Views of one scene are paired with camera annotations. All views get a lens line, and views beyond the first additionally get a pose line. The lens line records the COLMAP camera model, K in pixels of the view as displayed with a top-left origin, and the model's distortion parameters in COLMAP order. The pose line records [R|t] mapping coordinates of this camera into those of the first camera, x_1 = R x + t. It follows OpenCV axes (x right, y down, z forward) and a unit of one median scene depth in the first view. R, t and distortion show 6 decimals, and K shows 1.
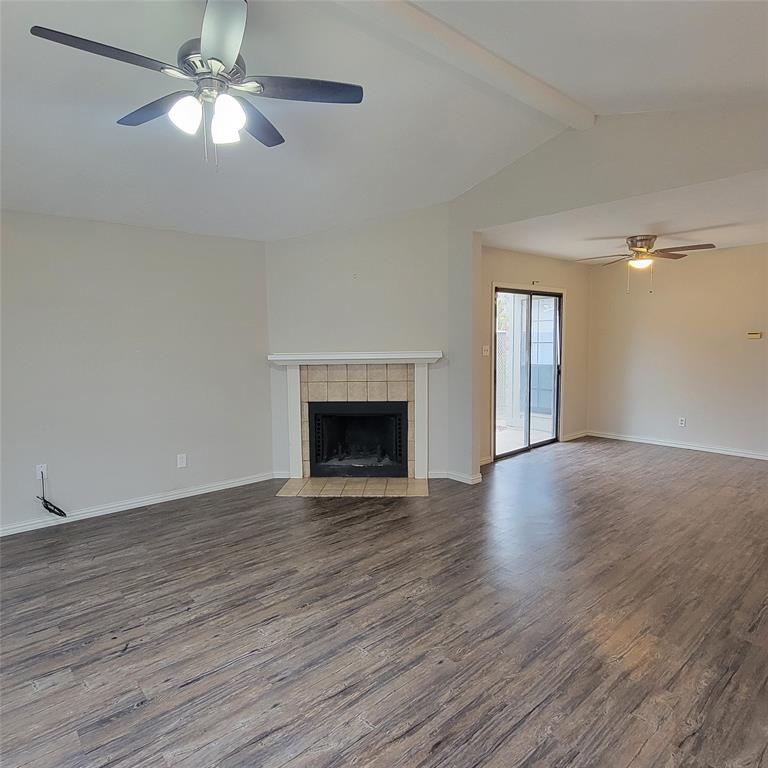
lens RADIAL K [[496.8, 0, 385.0], [0, 496.8, 382.8], [0, 0, 1]] dist [-0.001536, 0.000482]
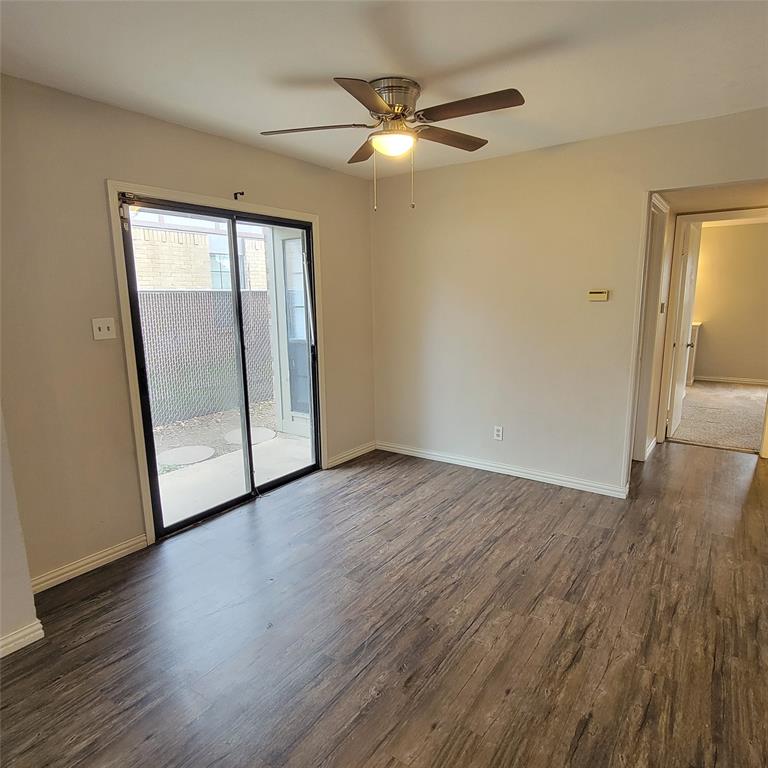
lens RADIAL K [[496.8, 0, 383.7], [0, 496.8, 385.9], [0, 0, 1]] dist [-0.001536, 0.000482]
pose [[0.975204, -0.048819, 0.215855, 0.319914], [0.031047, 0.995899, 0.084973, -0.037391], [-0.219118, -0.076165, 0.972721, 0.420486]]
